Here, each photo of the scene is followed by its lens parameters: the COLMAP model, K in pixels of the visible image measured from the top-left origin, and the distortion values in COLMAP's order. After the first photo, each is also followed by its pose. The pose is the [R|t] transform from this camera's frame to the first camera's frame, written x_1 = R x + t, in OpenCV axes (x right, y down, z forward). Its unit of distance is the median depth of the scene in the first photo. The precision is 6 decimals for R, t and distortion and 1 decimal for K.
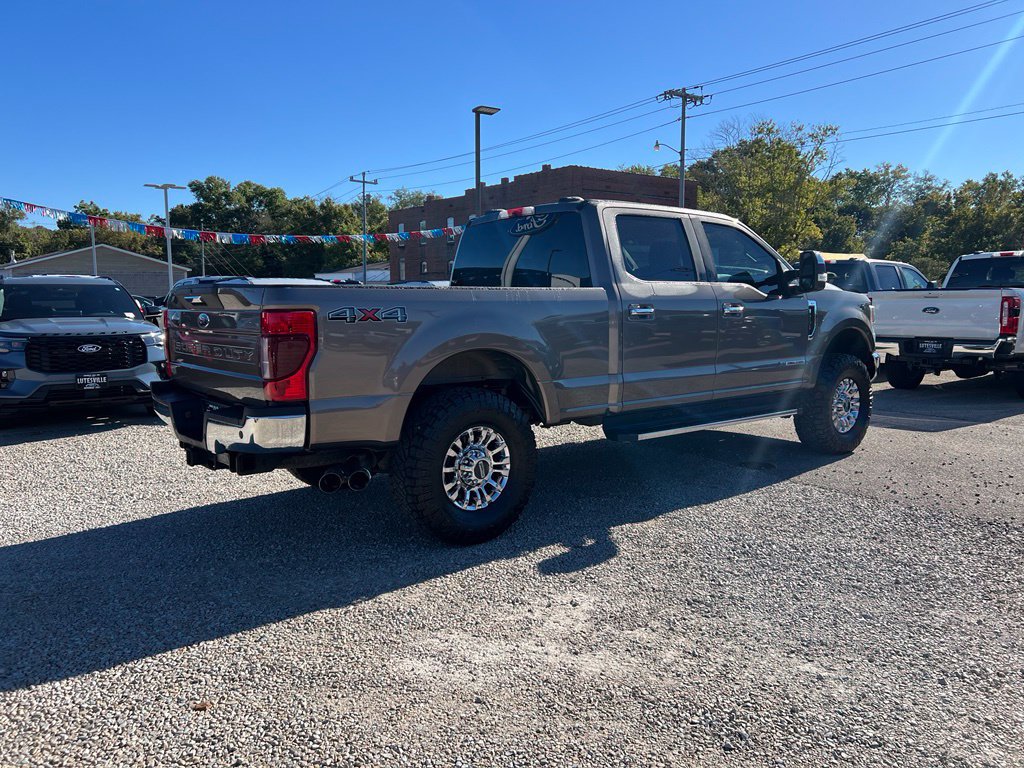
lens RADIAL K [[778.5, 0, 510.8], [0, 778.5, 387.0], [0, 0, 1]] dist [0.052039, -0.060128]
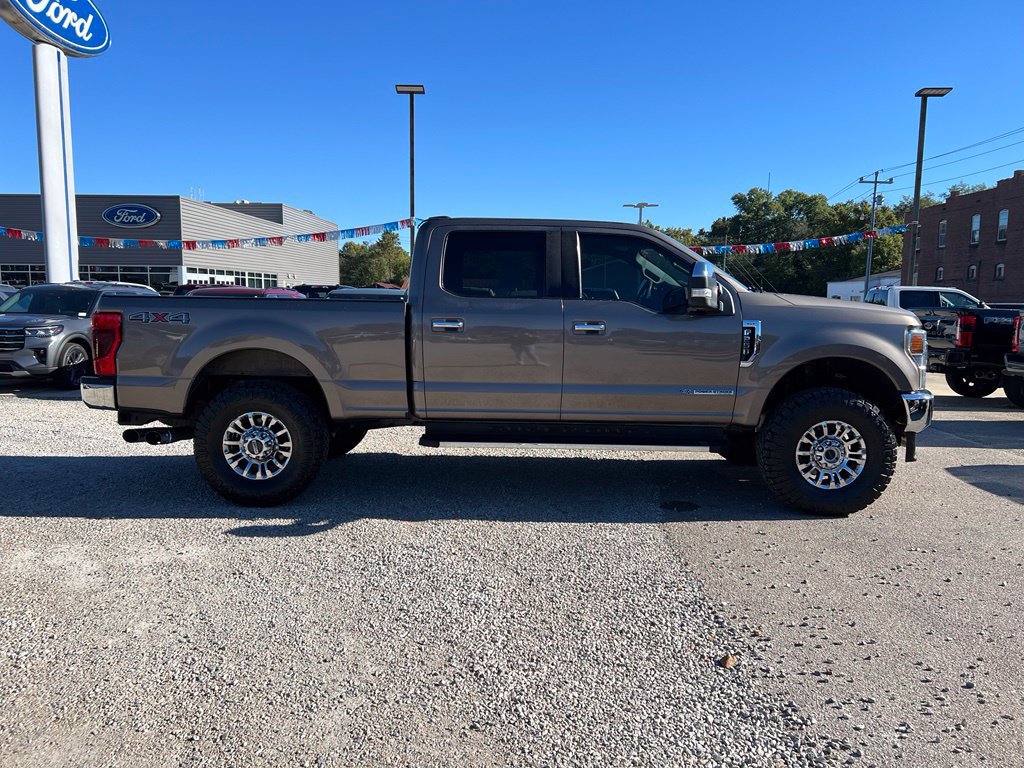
lens RADIAL K [[780.1, 0, 508.3], [0, 780.1, 388.8], [0, 0, 1]] dist [0.047278, -0.052751]
pose [[0.771410, 0.082926, -0.630912, 0.100367], [-0.088580, 0.995813, 0.022582, -0.004616], [0.630143, 0.038466, 0.775525, 0.027663]]
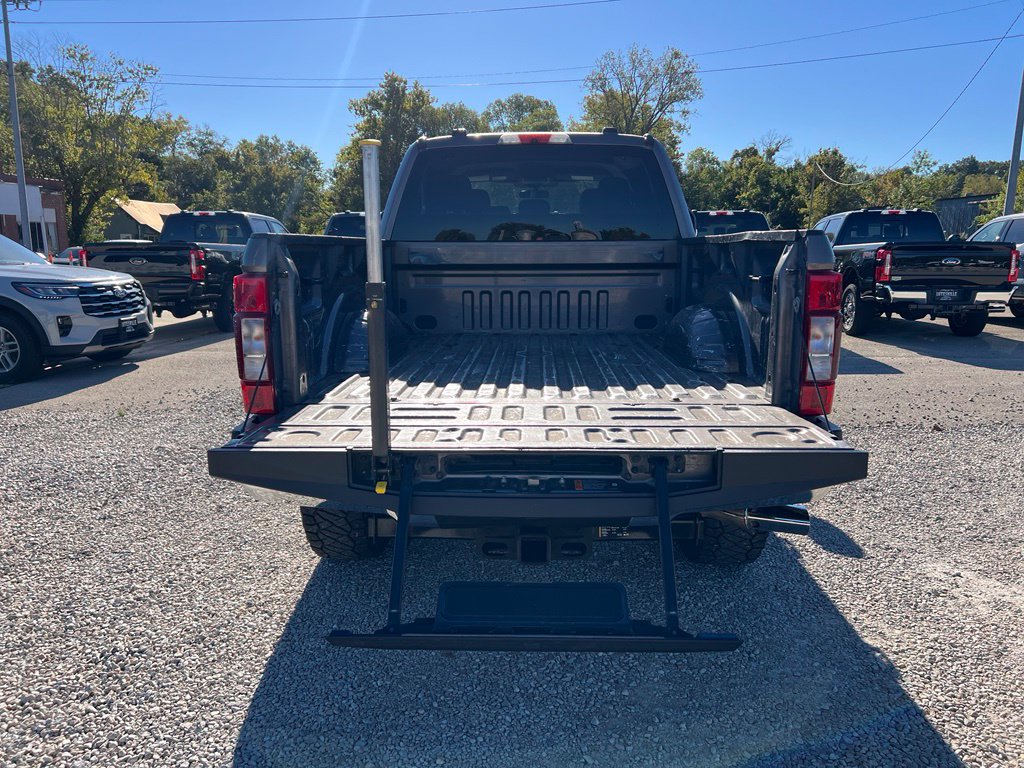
lens RADIAL K [[780.1, 0, 508.3], [0, 780.1, 388.8], [0, 0, 1]] dist [0.047278, -0.052751]
pose [[0.645232, -0.129909, 0.752861, -0.077136], [0.082854, 0.991524, 0.100082, -0.007112], [-0.759481, -0.002199, 0.650526, 0.063243]]
